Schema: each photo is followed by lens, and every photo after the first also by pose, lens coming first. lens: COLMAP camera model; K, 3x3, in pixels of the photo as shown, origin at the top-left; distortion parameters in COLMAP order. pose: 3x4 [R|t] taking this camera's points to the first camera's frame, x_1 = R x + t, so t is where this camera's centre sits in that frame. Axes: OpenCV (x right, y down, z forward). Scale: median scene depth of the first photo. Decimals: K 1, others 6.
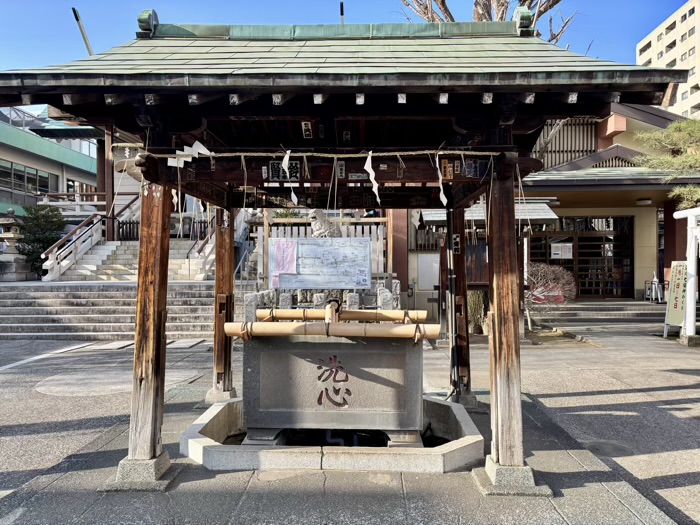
lens RADIAL K [[526.7, 0, 352.9], [0, 526.7, 260.4], [0, 0, 1]] dist [0.073882, -0.084655]
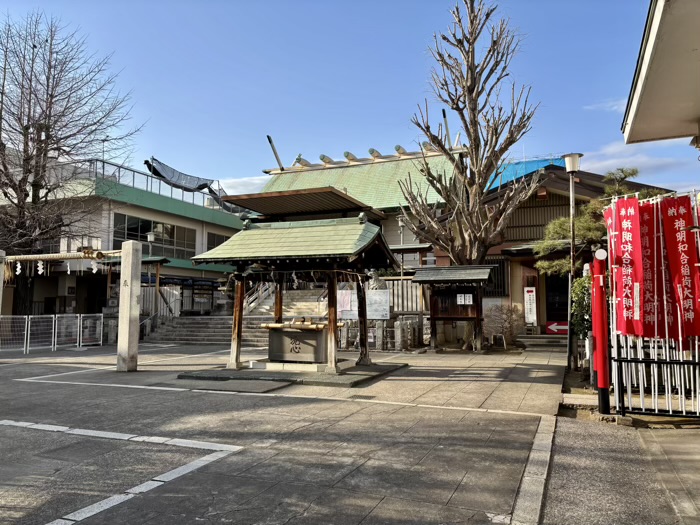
lens RADIAL K [[526.7, 0, 352.9], [0, 526.7, 260.4], [0, 0, 1]] dist [0.073882, -0.084655]
pose [[0.934606, -0.028277, -0.354558, 0.336218], [-0.000426, 0.996745, -0.080617, -0.000567], [0.355684, 0.075496, 0.931552, -0.423683]]
